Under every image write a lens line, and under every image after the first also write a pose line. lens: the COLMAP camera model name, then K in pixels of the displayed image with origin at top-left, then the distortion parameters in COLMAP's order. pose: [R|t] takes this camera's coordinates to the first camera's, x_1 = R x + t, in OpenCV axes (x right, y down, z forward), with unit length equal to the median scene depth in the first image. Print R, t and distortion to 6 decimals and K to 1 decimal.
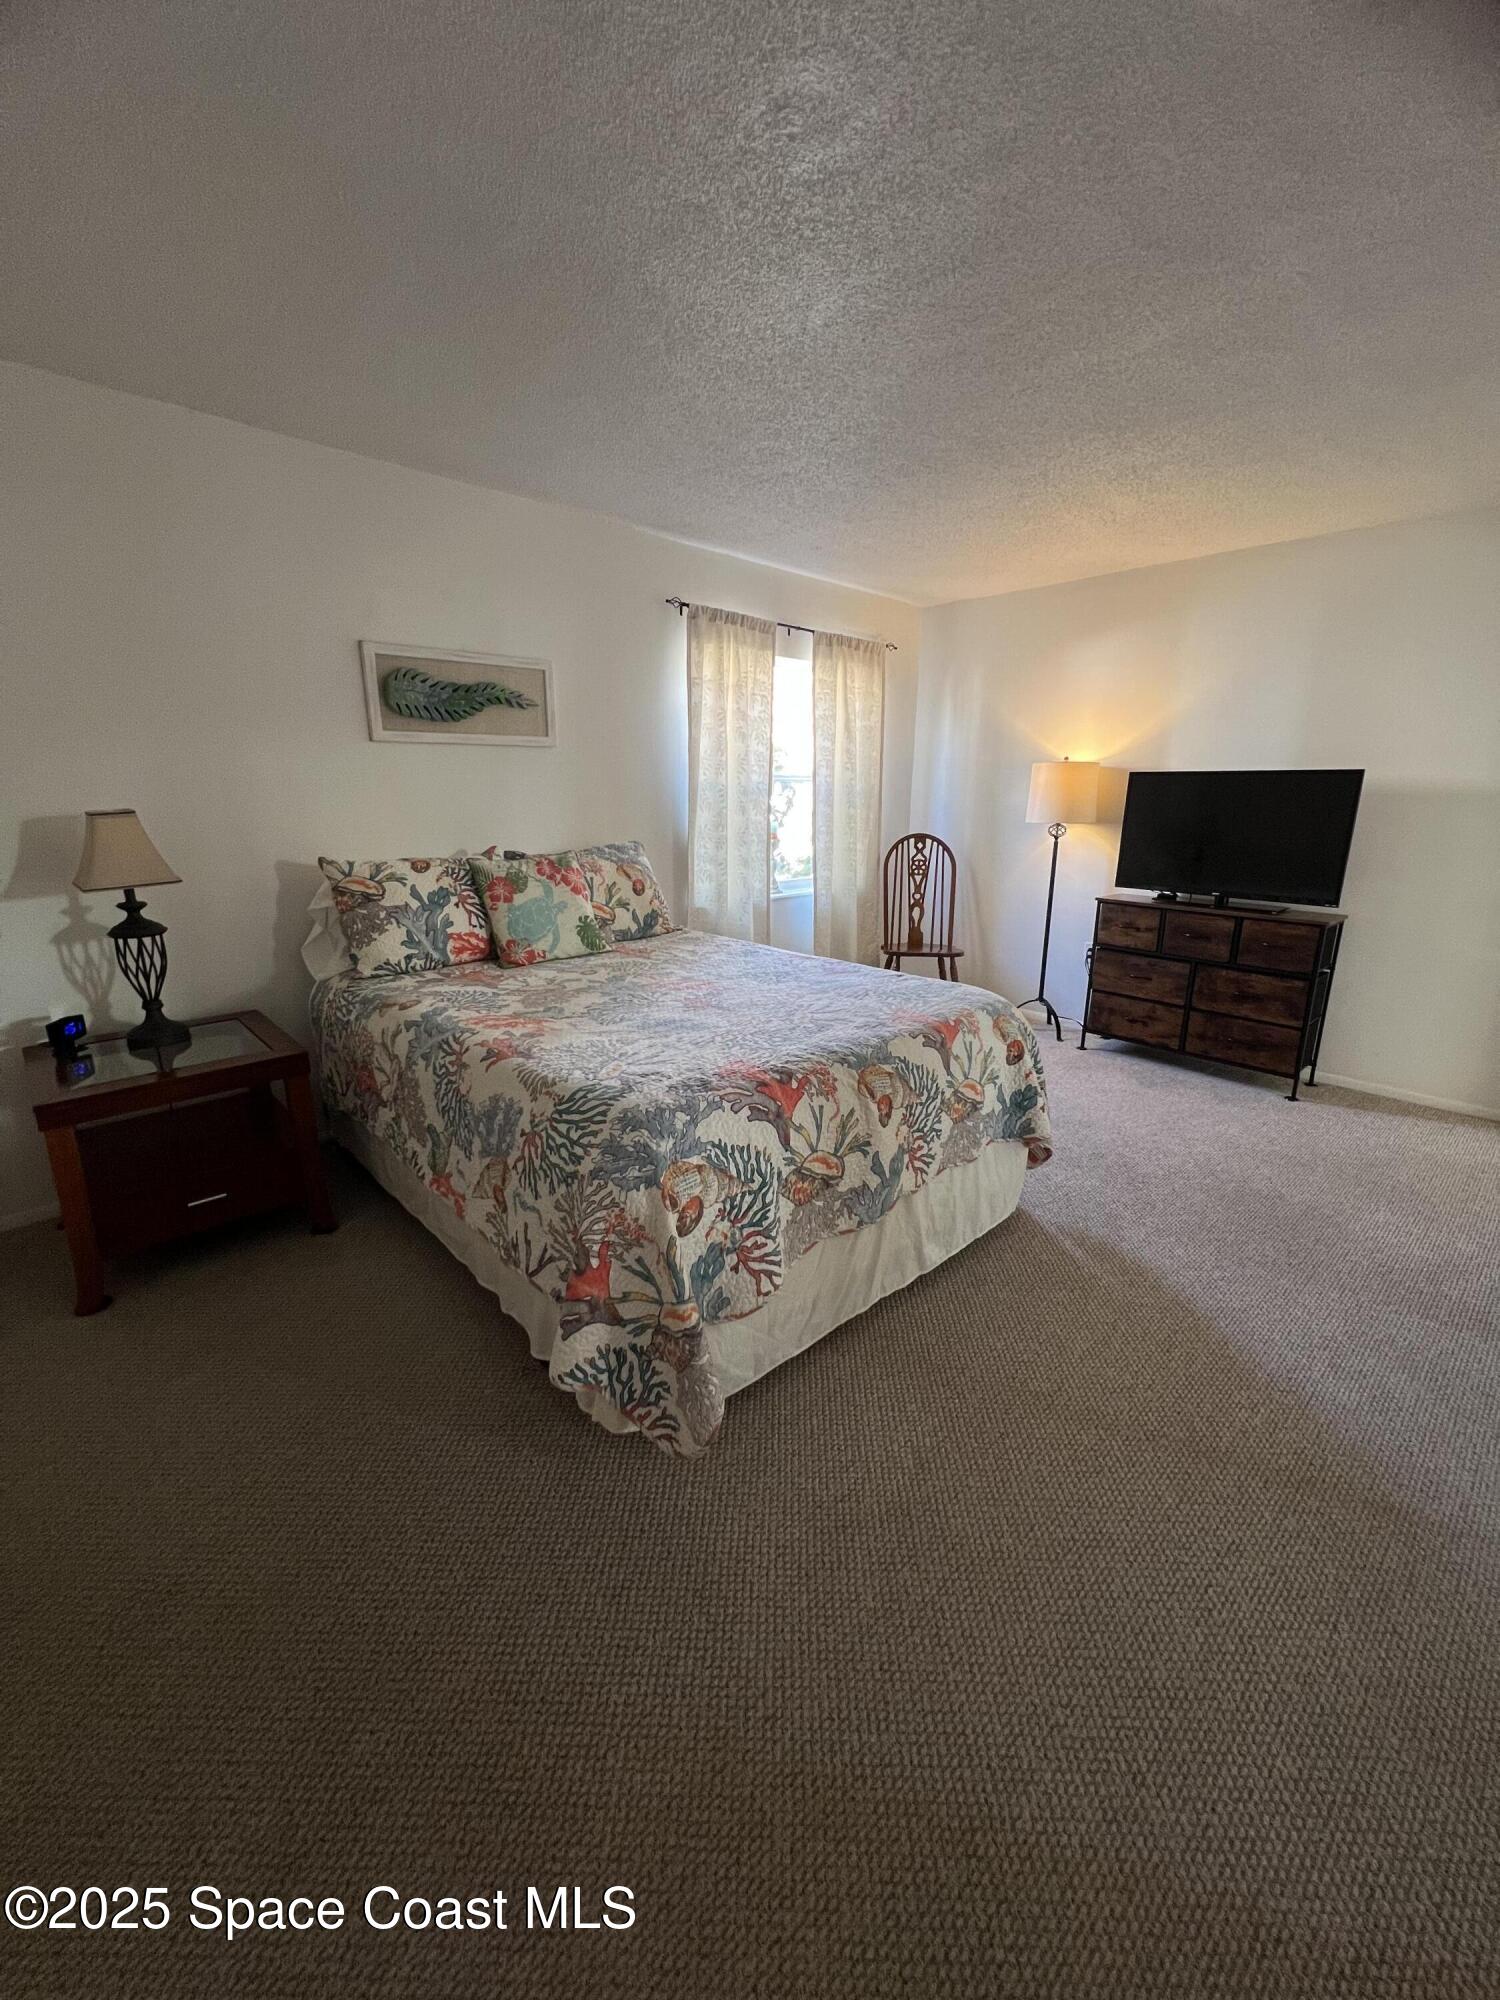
lens RADIAL K [[804.1, 0, 752.4], [0, 804.1, 1000.1], [0, 0, 1]] dist [0.000118, 0.000338]
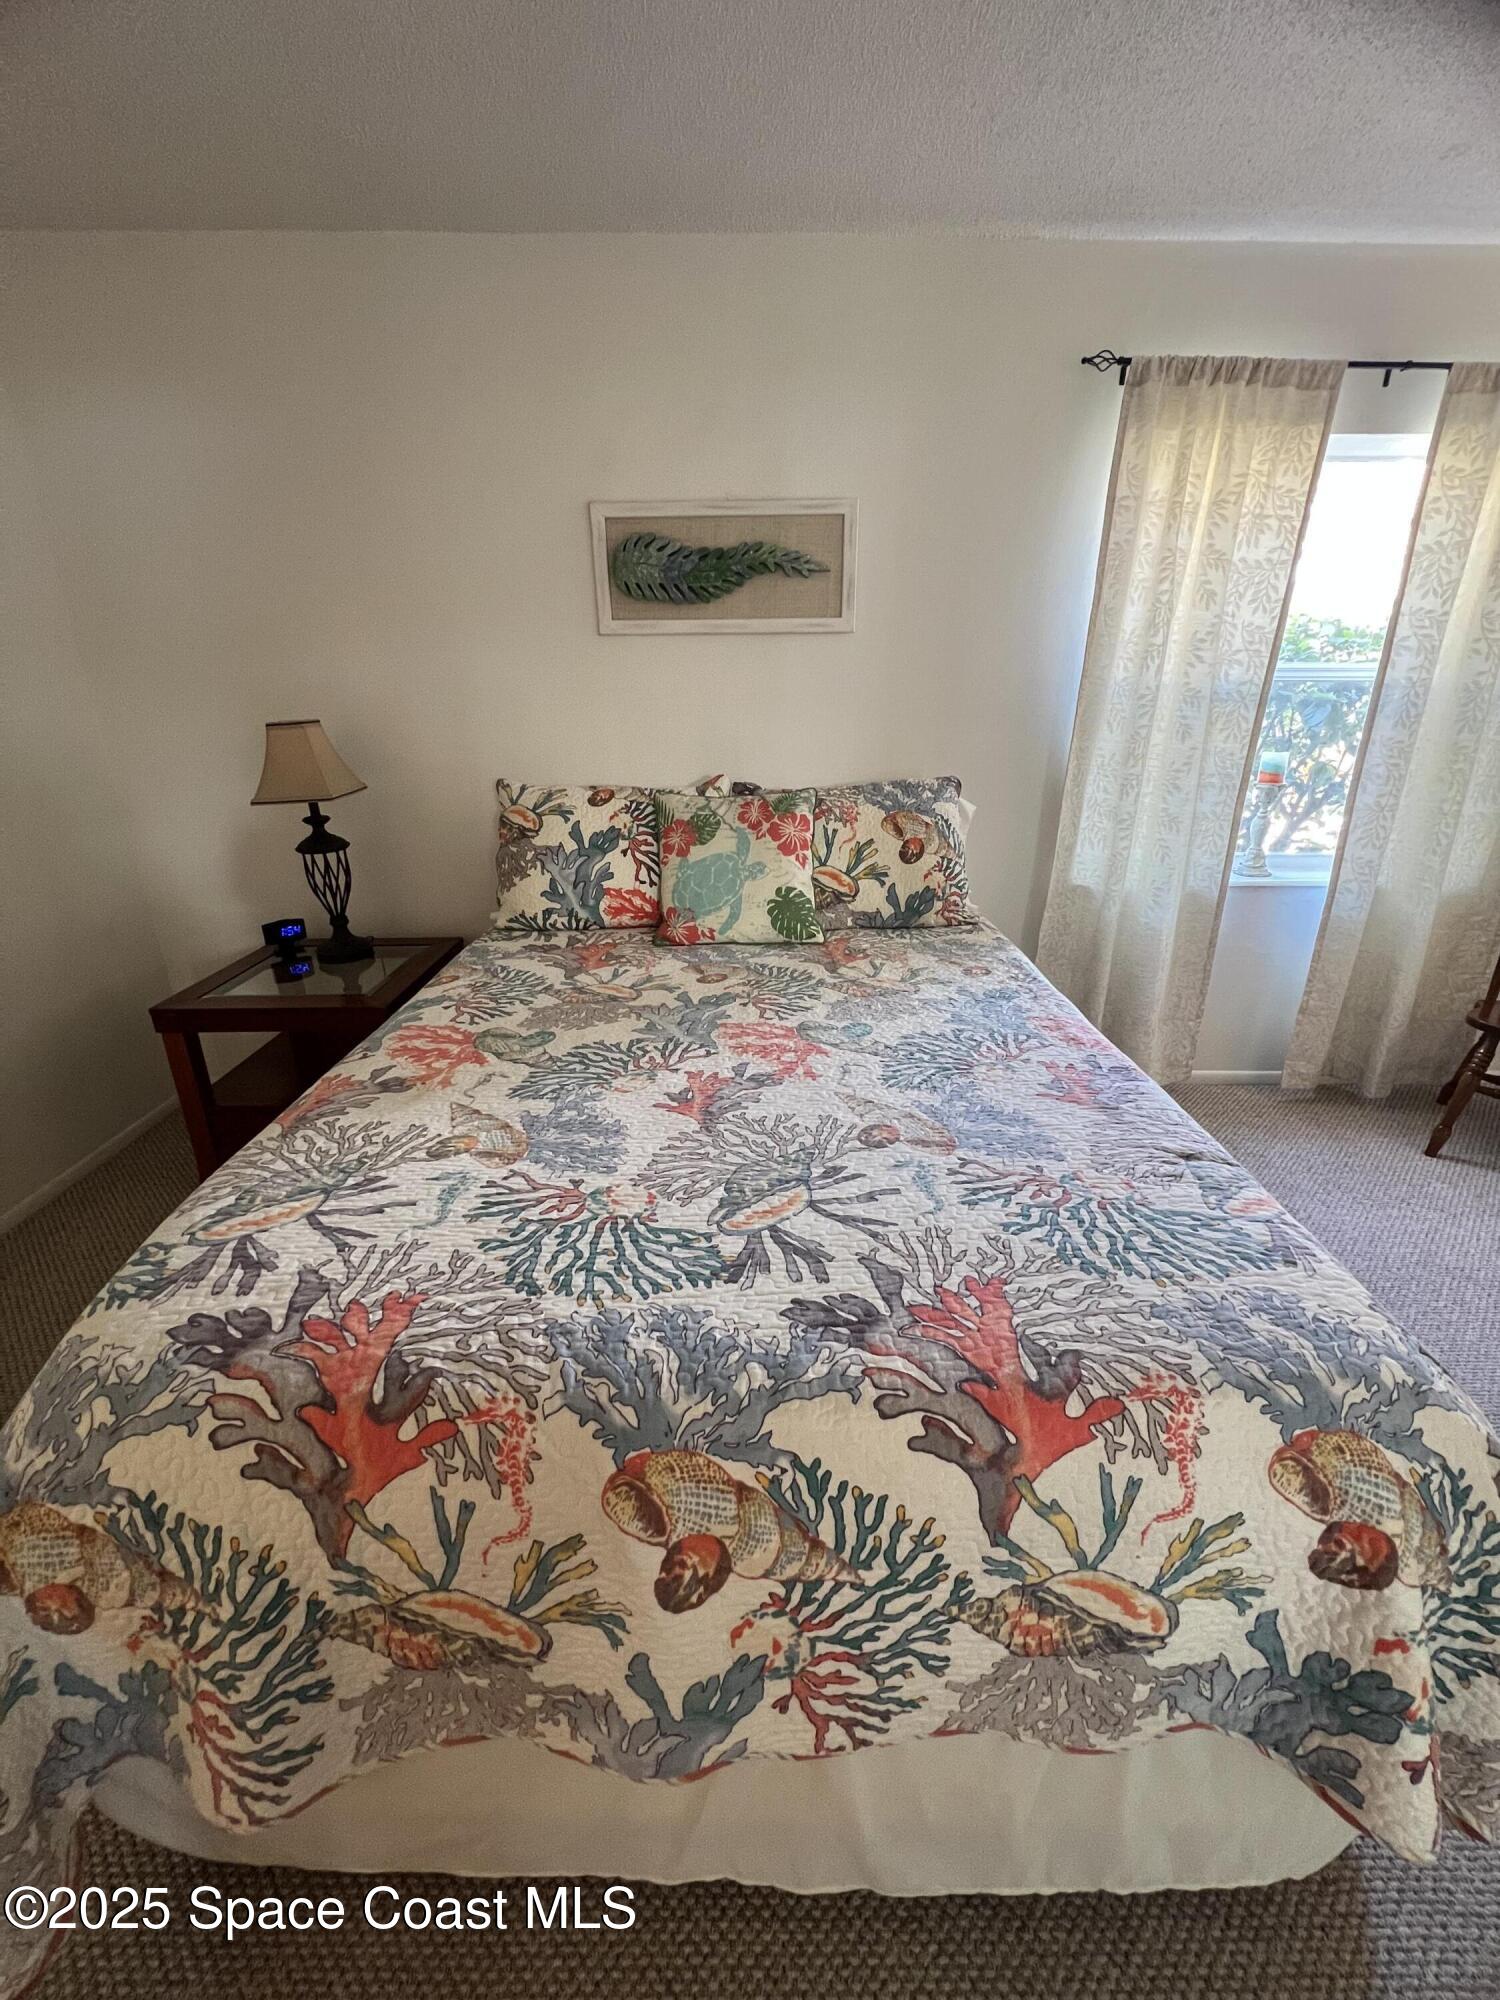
lens RADIAL K [[806.9, 0, 750.5], [0, 806.9, 998.8], [0, 0, 1]] dist [-0.003559, 0.000368]
pose [[0.734990, 0.238810, -0.634633, 0.245596], [-0.168900, 0.970907, 0.169740, -0.133641], [0.656706, -0.017568, 0.753942, 0.495614]]
